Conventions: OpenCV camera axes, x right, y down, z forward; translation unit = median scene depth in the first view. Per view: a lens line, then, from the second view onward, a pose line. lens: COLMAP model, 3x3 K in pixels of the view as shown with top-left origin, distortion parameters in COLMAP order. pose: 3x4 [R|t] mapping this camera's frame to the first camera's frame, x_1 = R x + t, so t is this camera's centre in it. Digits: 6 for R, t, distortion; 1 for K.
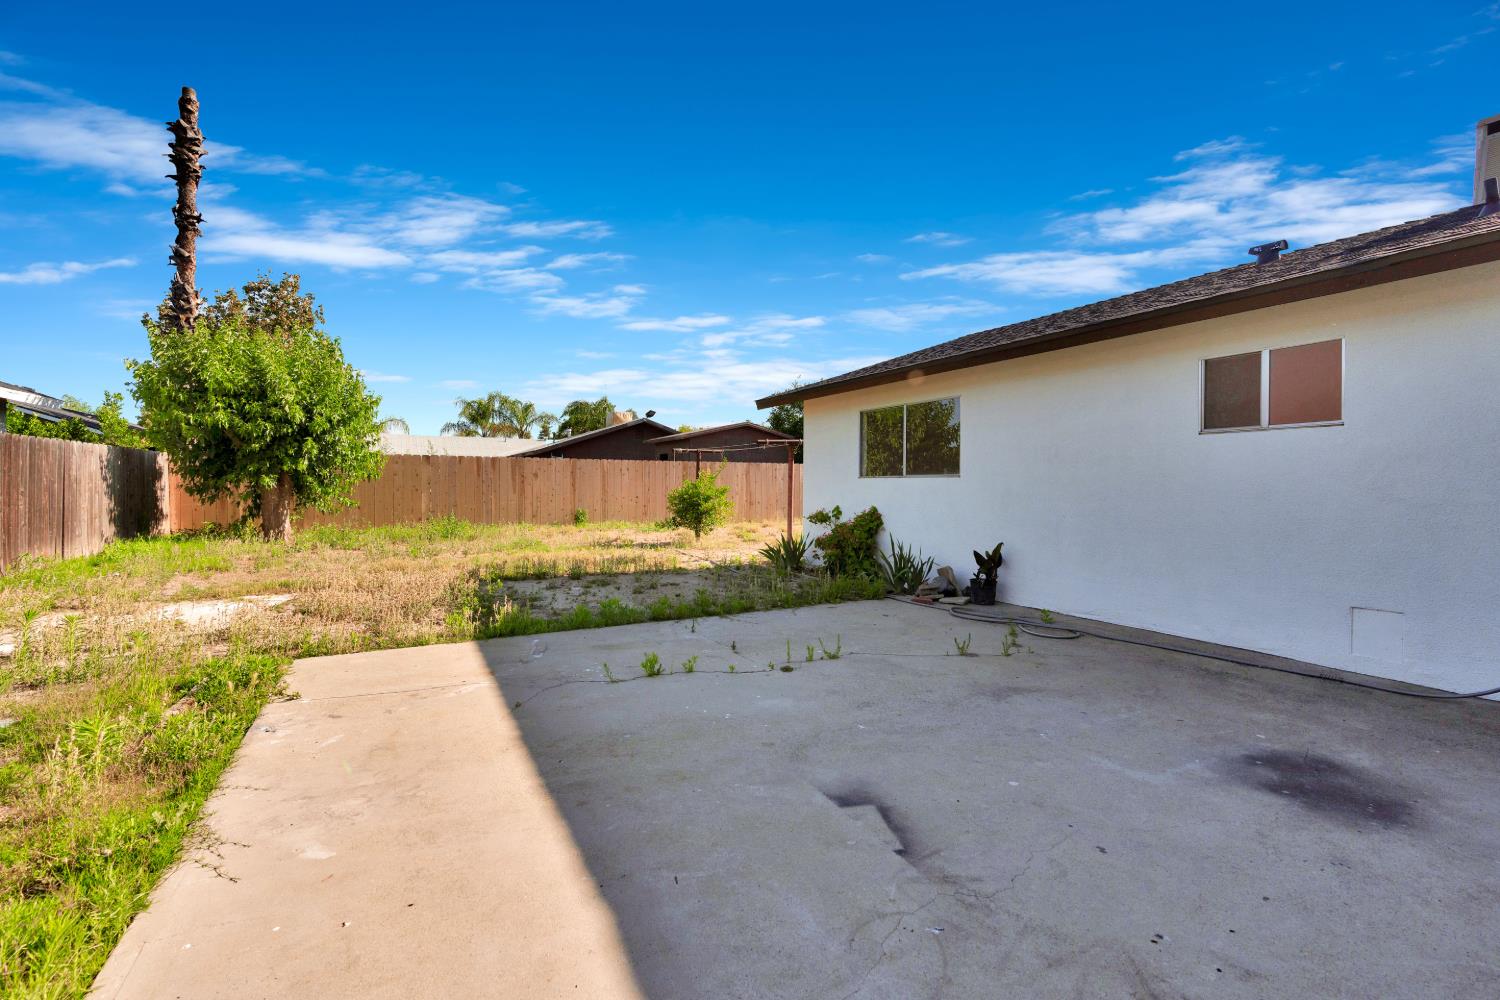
lens RADIAL K [[667.4, 0, 750.9], [0, 667.4, 495.7], [0, 0, 1]] dist [-0.012541, 0.004713]
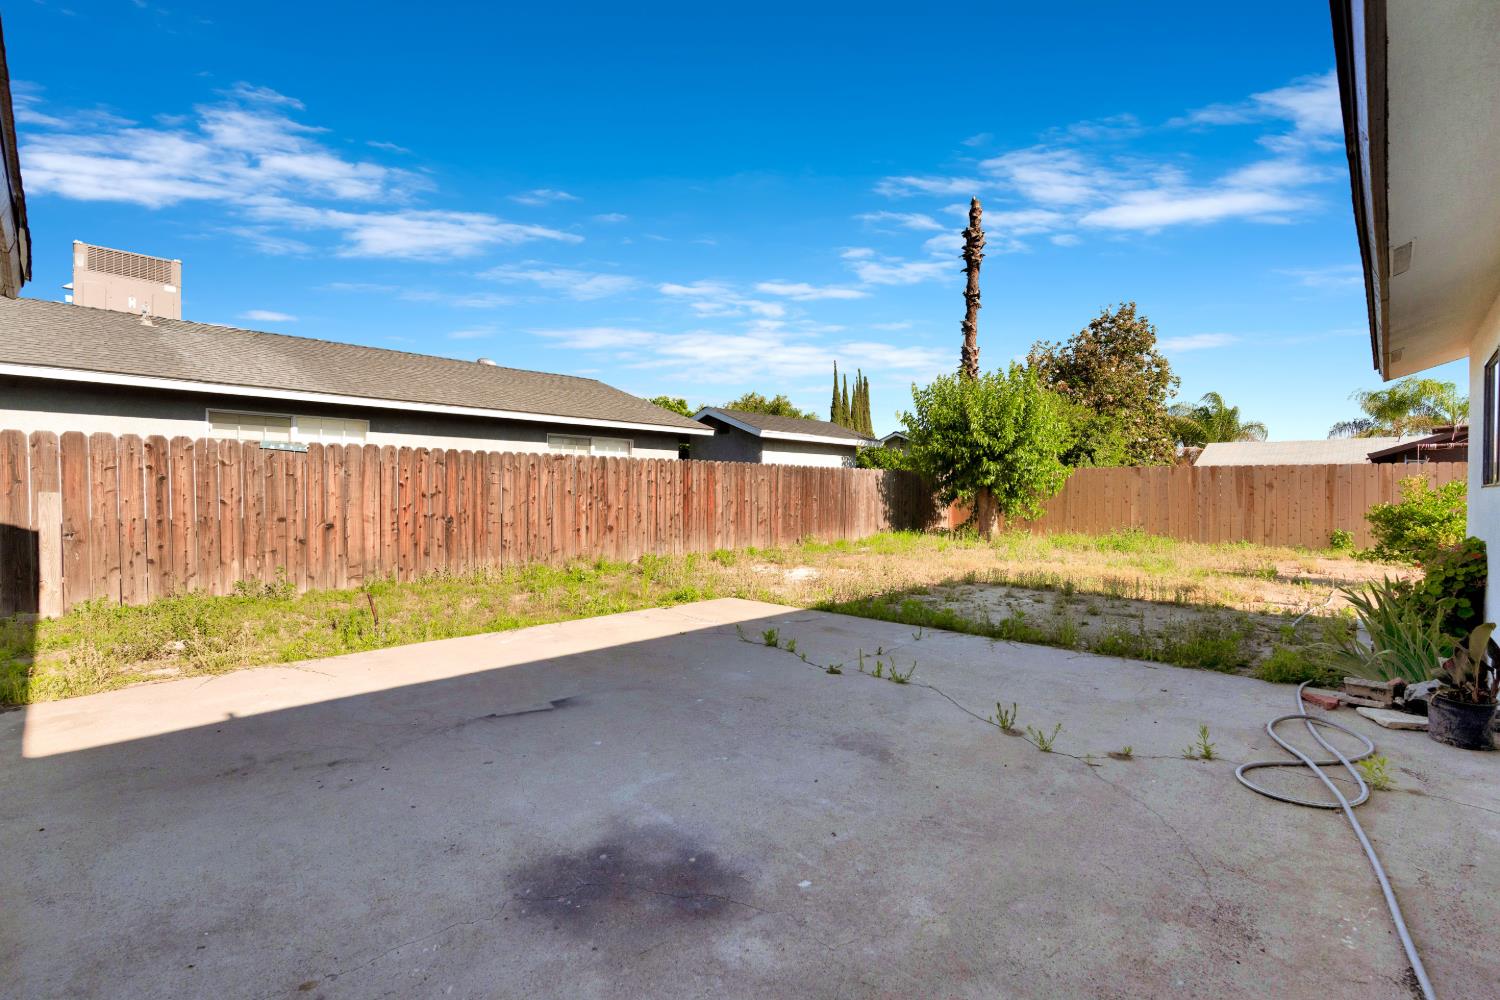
lens RADIAL K [[667.4, 0, 750.9], [0, 667.4, 495.7], [0, 0, 1]] dist [-0.012541, 0.004713]
pose [[0.315726, 0.004785, -0.948838, 1.272778], [-0.022426, 0.999746, -0.002421, -0.013305], [0.948585, 0.022043, 0.315753, 0.684630]]
